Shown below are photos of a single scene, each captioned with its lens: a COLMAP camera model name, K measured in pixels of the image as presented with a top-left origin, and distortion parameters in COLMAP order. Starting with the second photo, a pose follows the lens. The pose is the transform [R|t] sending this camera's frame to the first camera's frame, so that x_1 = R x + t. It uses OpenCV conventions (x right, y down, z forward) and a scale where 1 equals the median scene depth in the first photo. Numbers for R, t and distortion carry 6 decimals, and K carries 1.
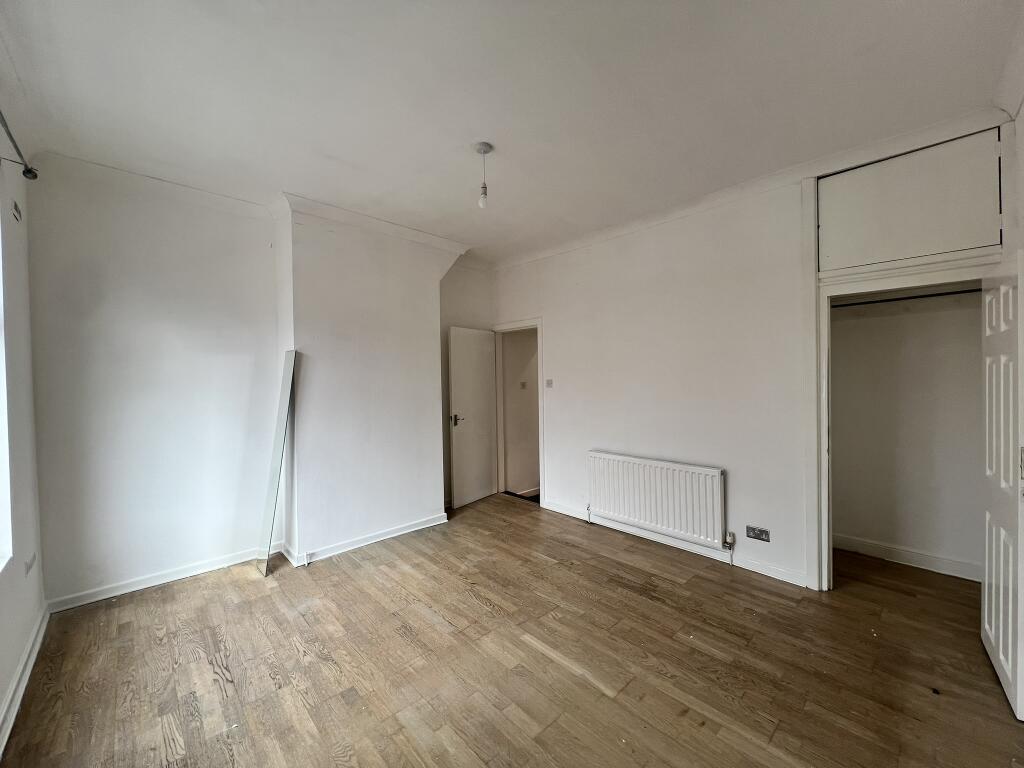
lens RADIAL K [[411.8, 0, 511.3], [0, 411.8, 382.1], [0, 0, 1]] dist [0.000952, 0.000454]
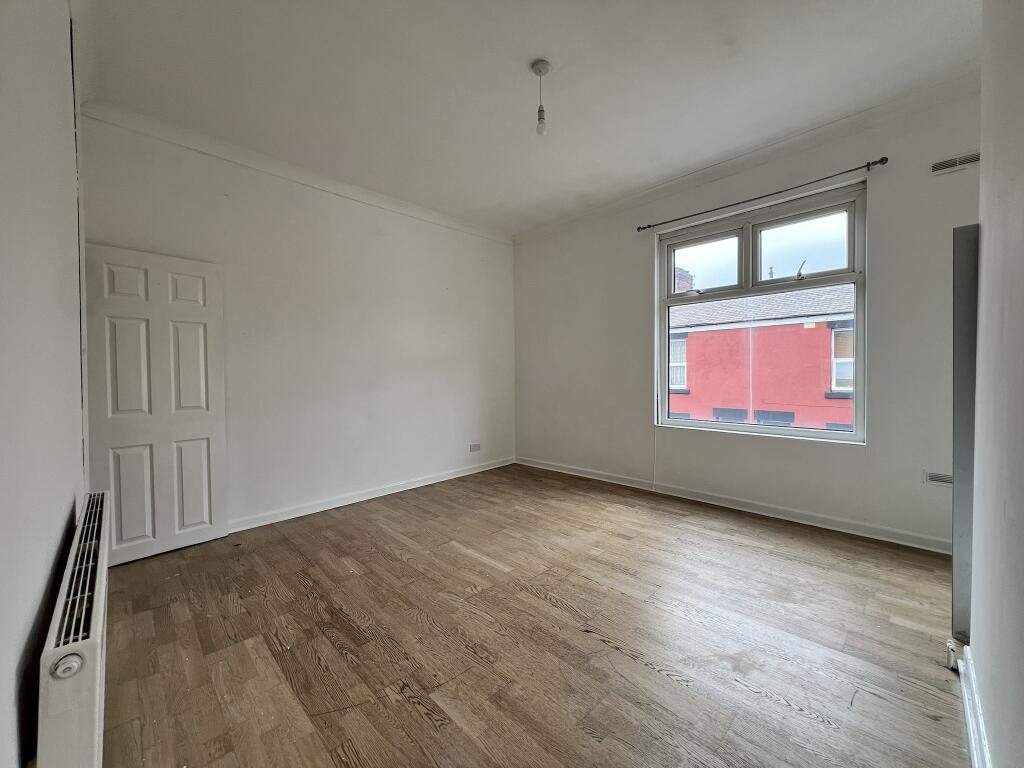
lens RADIAL K [[411.8, 0, 511.3], [0, 411.8, 382.1], [0, 0, 1]] dist [0.000952, 0.000454]
pose [[-0.999592, 0.024498, -0.014697, 0.025441], [0.024007, 0.999175, 0.032744, 0.088508], [0.015487, 0.032378, -0.999356, 1.690848]]
